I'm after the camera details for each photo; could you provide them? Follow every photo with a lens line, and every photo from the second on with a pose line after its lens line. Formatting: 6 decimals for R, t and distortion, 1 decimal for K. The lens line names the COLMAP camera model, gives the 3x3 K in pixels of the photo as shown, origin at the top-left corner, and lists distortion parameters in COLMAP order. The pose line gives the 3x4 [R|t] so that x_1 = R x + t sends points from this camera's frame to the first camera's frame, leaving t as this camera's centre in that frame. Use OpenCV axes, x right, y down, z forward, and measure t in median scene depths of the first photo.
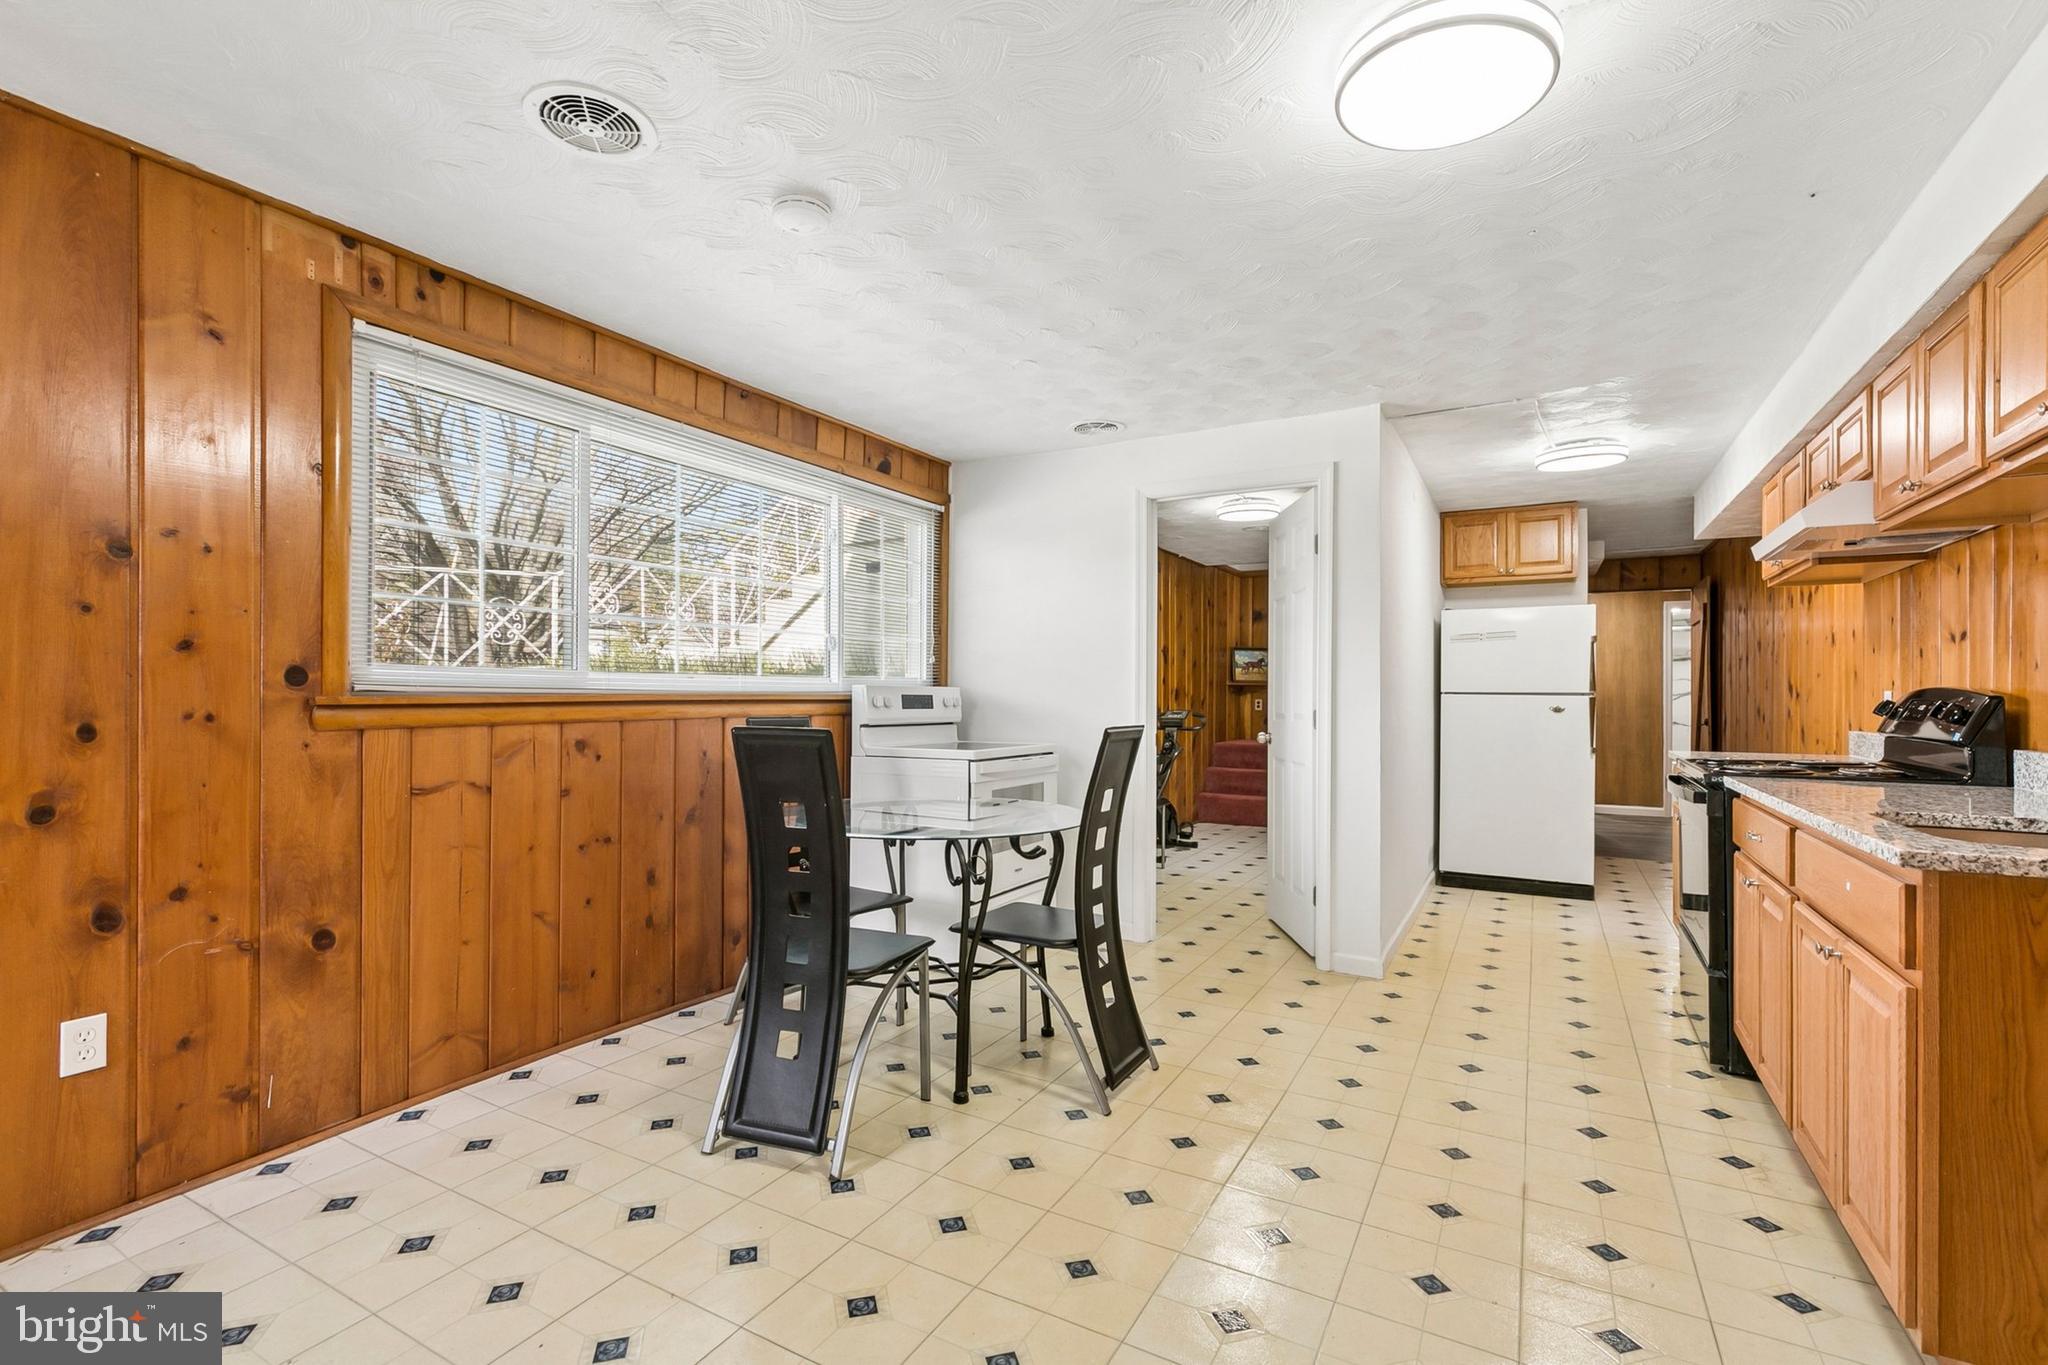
lens RADIAL K [[933.2, 0, 1029.1], [0, 933.2, 692.7], [0, 0, 1]] dist [0.011273, -0.004585]
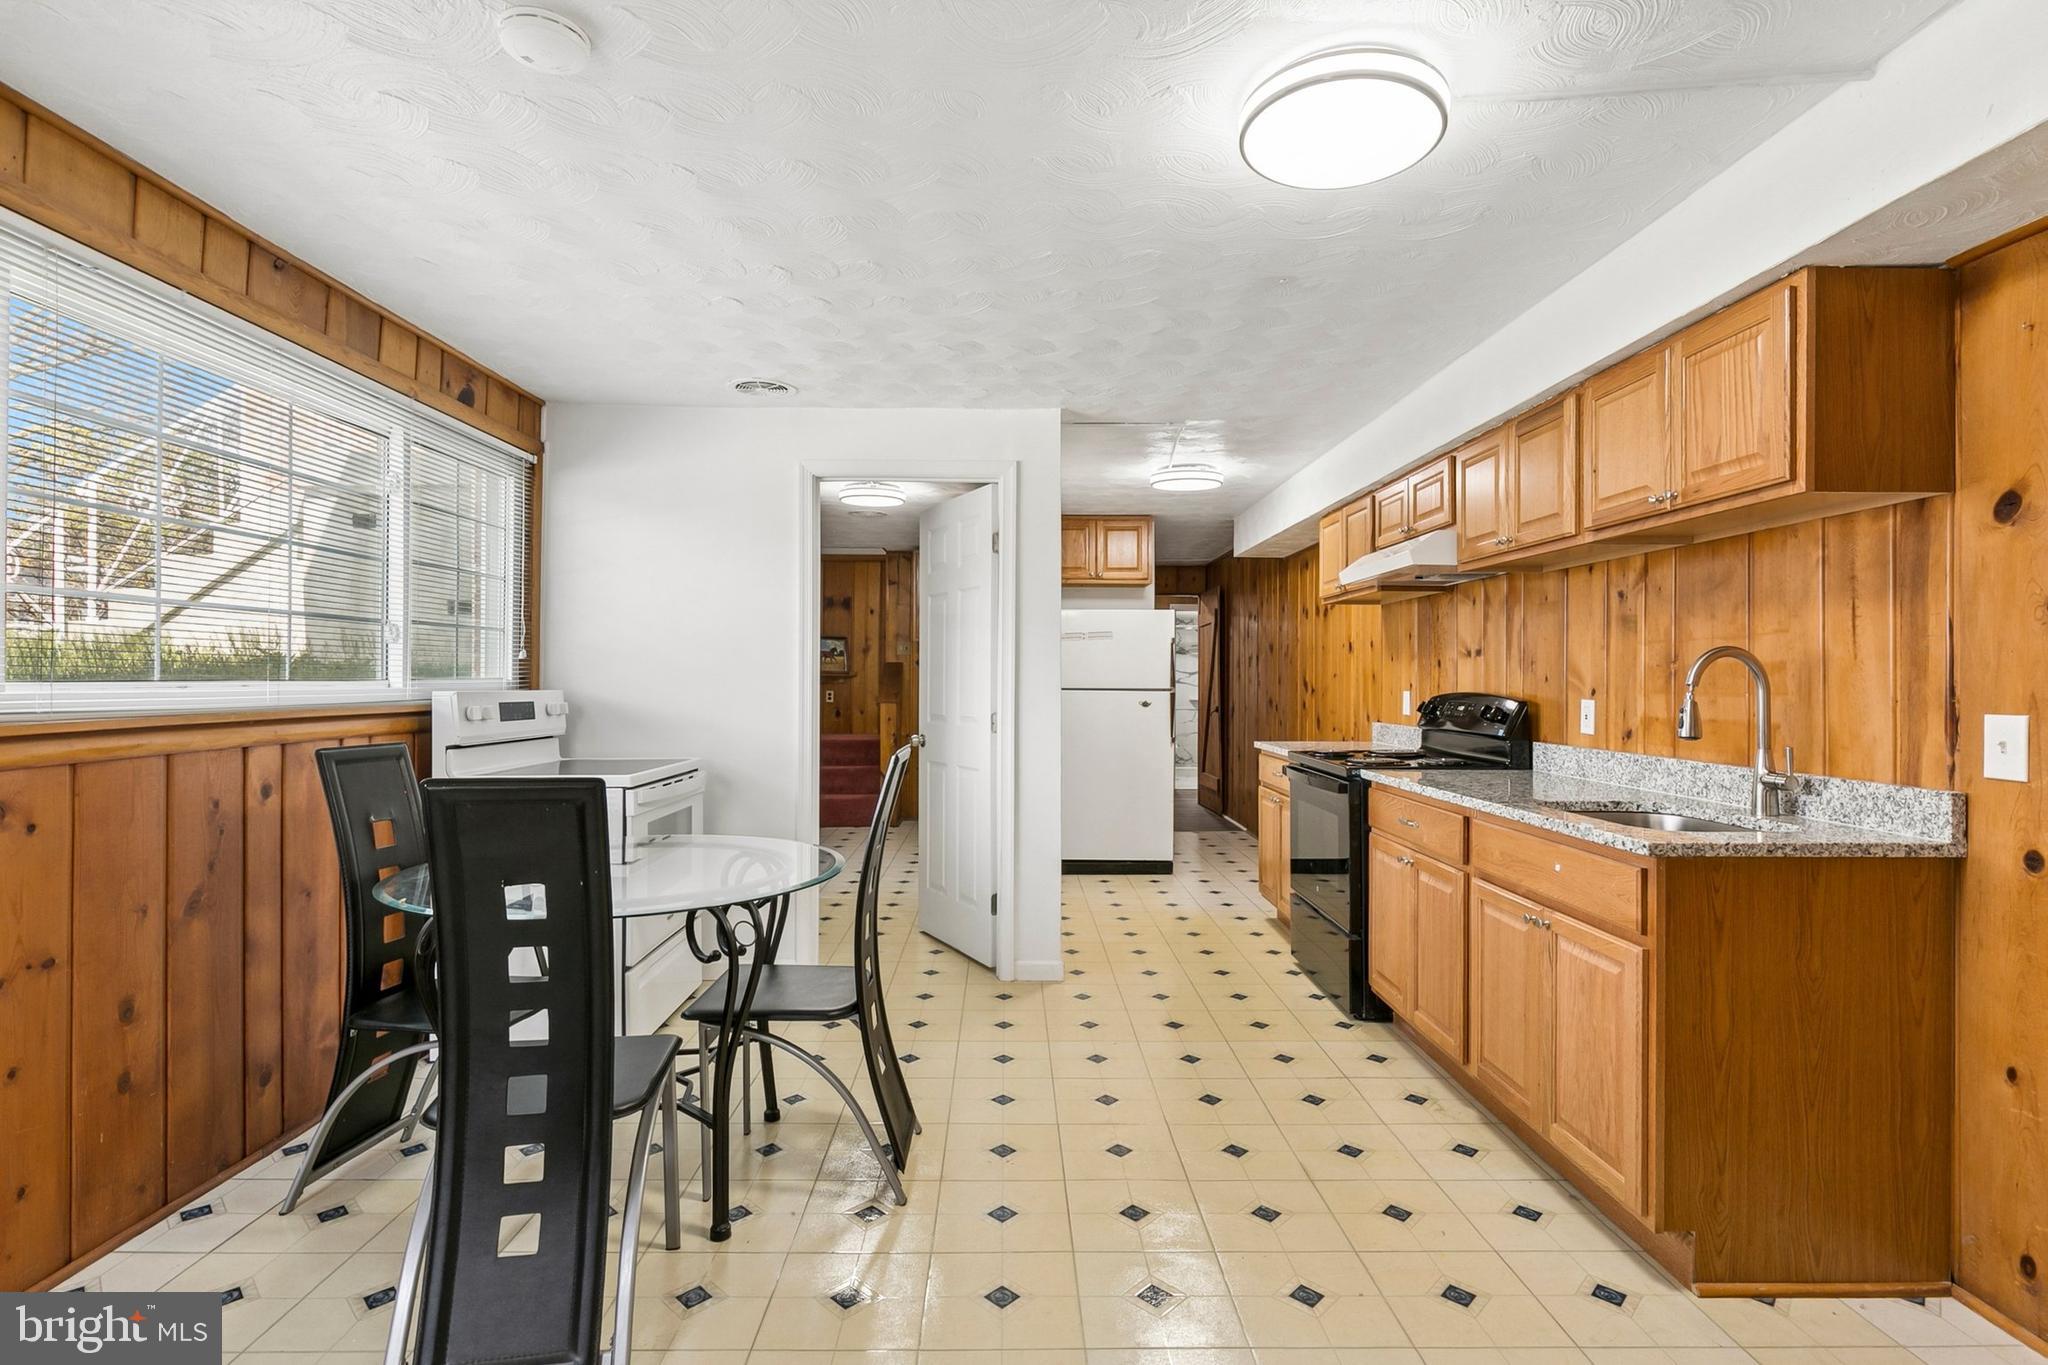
lens RADIAL K [[970.6, 0, 1035.0], [0, 970.6, 673.6], [0, 0, 1]] dist [-0.002186, -0.000398]
pose [[0.861691, 0.001240, 0.507432, -0.188179], [-0.001064, 0.999999, -0.000637, -0.024631], [-0.507432, 0.000009, 0.861692, 0.122732]]
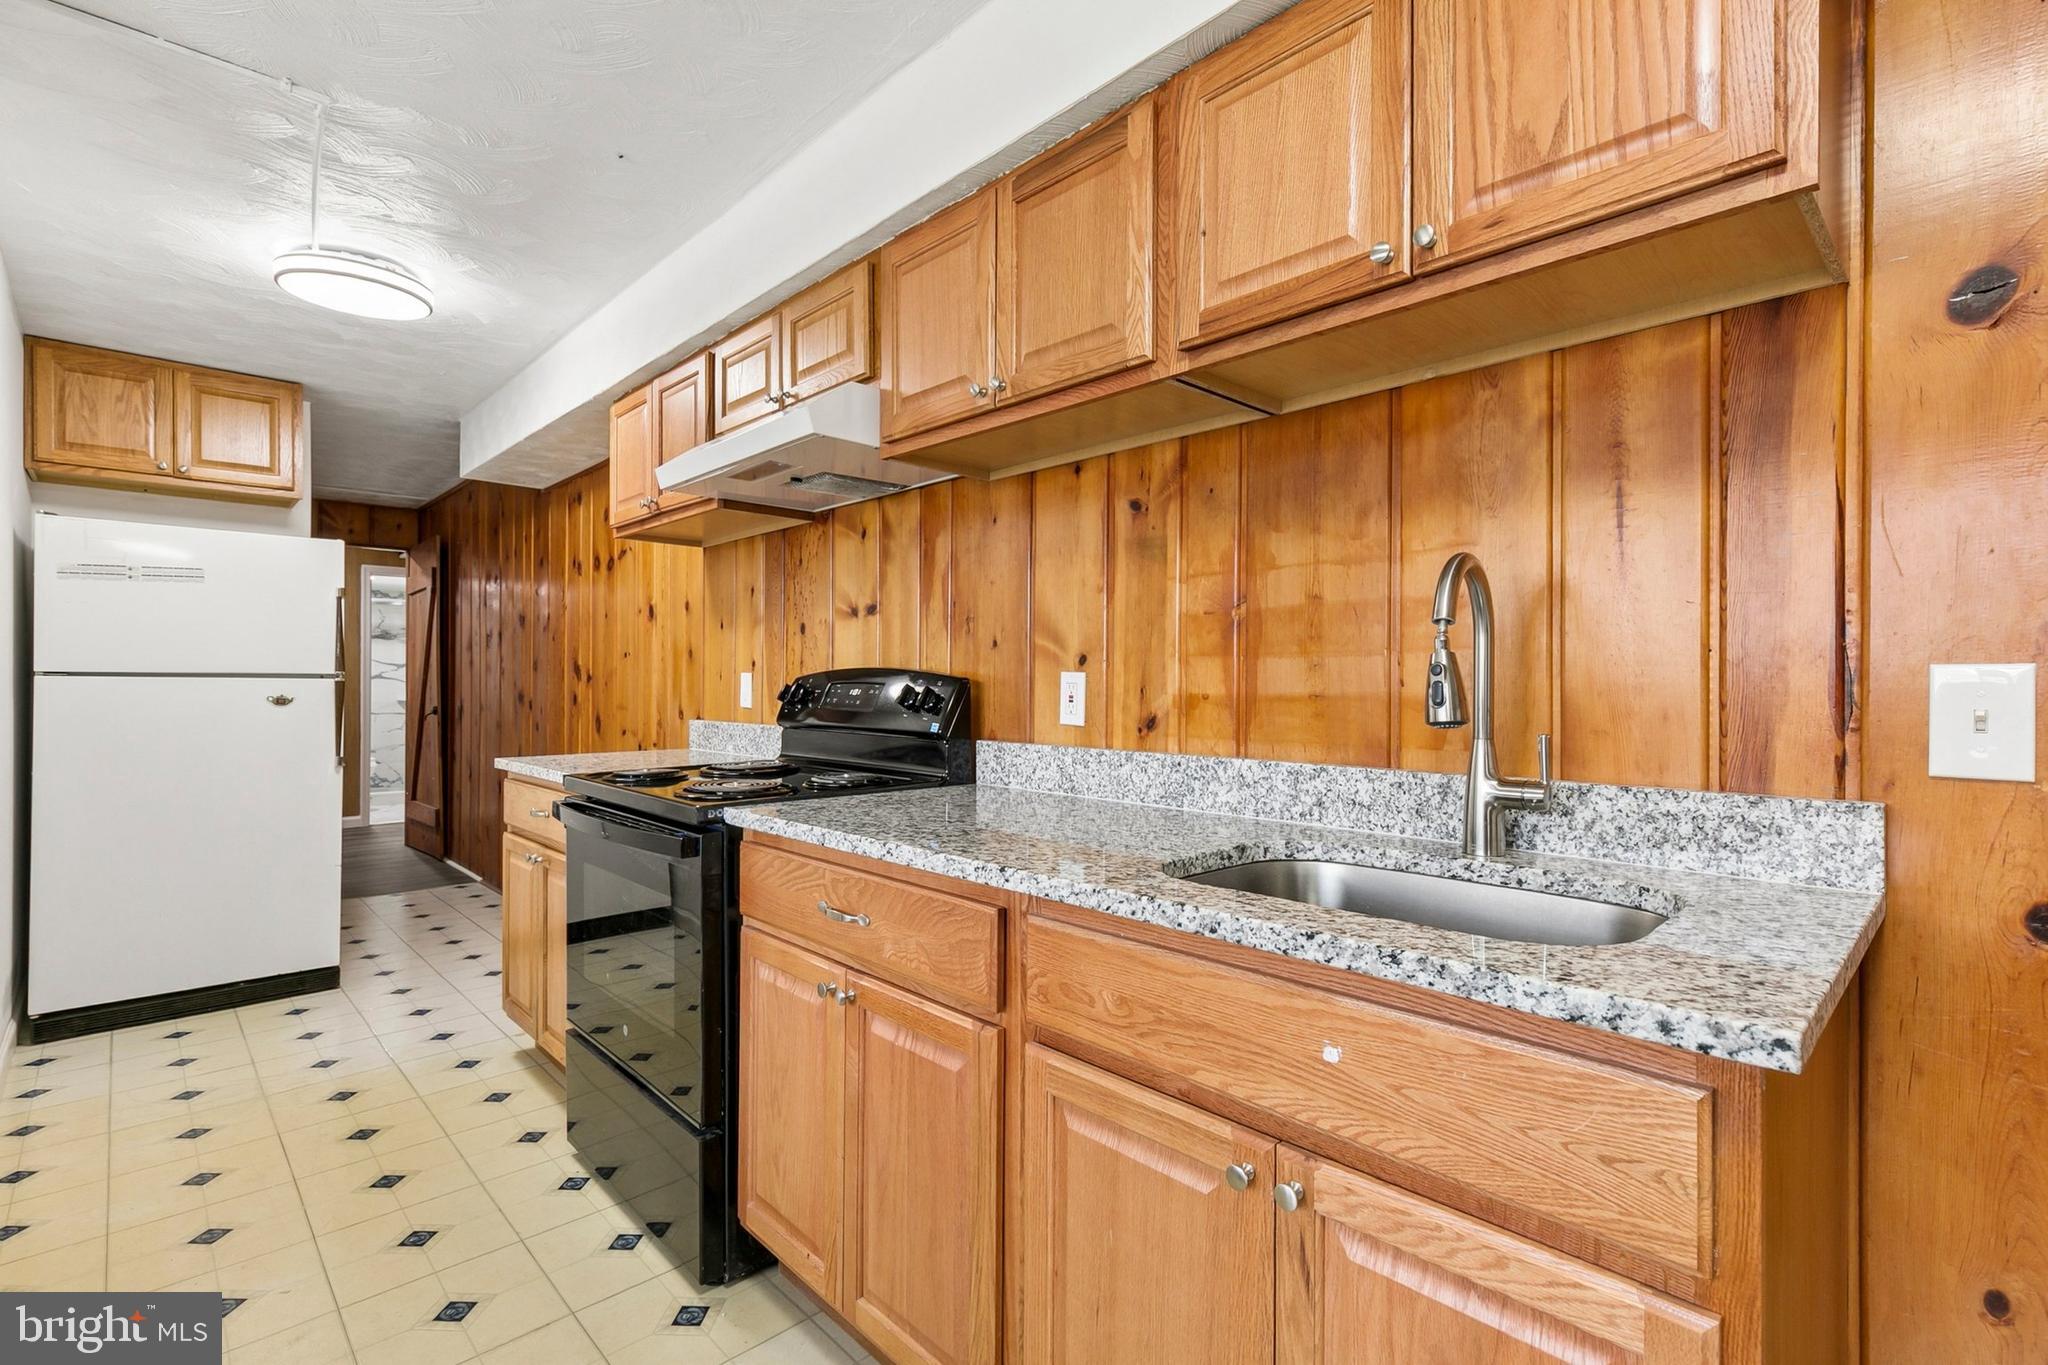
lens RADIAL K [[933.2, 0, 1011.4], [0, 933.2, 679.8], [0, 0, 1]] dist [0.011273, -0.004585]
pose [[0.306828, 0.000752, 0.951765, 0.172212], [-0.004033, 0.999992, 0.000510, 0.003301], [-0.951757, -0.003995, 0.306828, 0.506345]]
